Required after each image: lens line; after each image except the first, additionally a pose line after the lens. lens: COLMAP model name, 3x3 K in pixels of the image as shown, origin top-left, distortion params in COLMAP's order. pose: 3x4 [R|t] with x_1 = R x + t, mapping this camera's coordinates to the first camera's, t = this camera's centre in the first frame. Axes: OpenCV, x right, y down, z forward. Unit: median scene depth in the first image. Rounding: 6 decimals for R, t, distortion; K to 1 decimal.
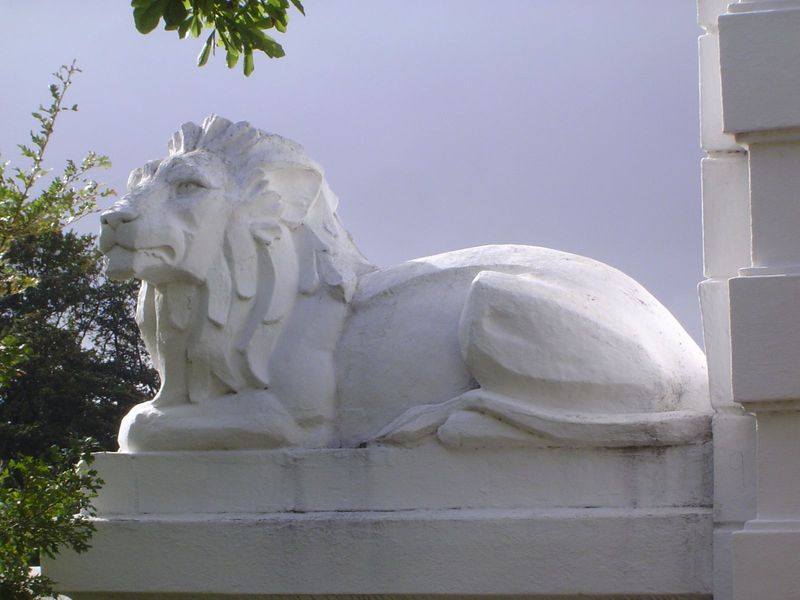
lens RADIAL K [[2702.7, 0, 400.1], [0, 2702.7, 299.9], [0, 0, 1]] dist [-0.198511, 0.000000]
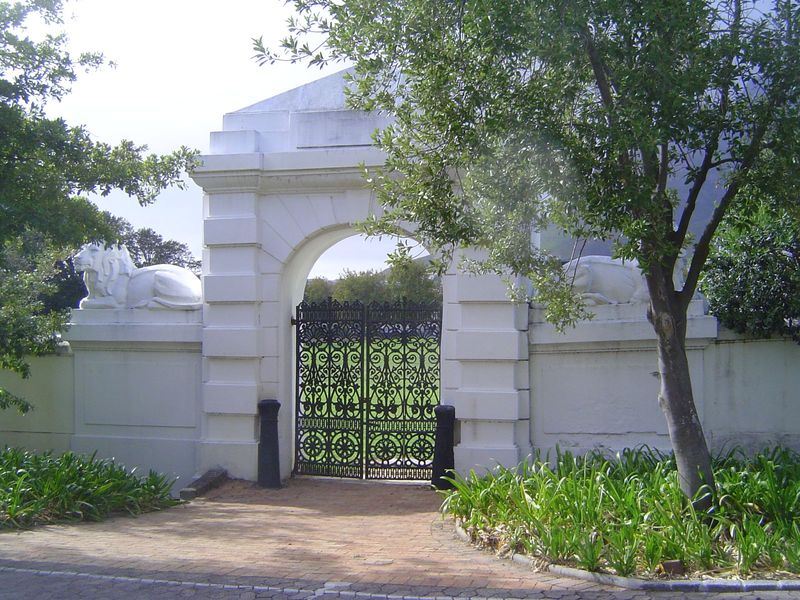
lens RADIAL K [[917.6, 0, 399.8], [0, 917.6, 301.2], [0, 0, 1]] dist [-0.157856, 0.000000]
pose [[0.982835, 0.011447, 0.184134, 0.150324], [-0.023042, 0.997874, 0.060957, -0.062536], [-0.183045, -0.064153, 0.981009, -0.584913]]
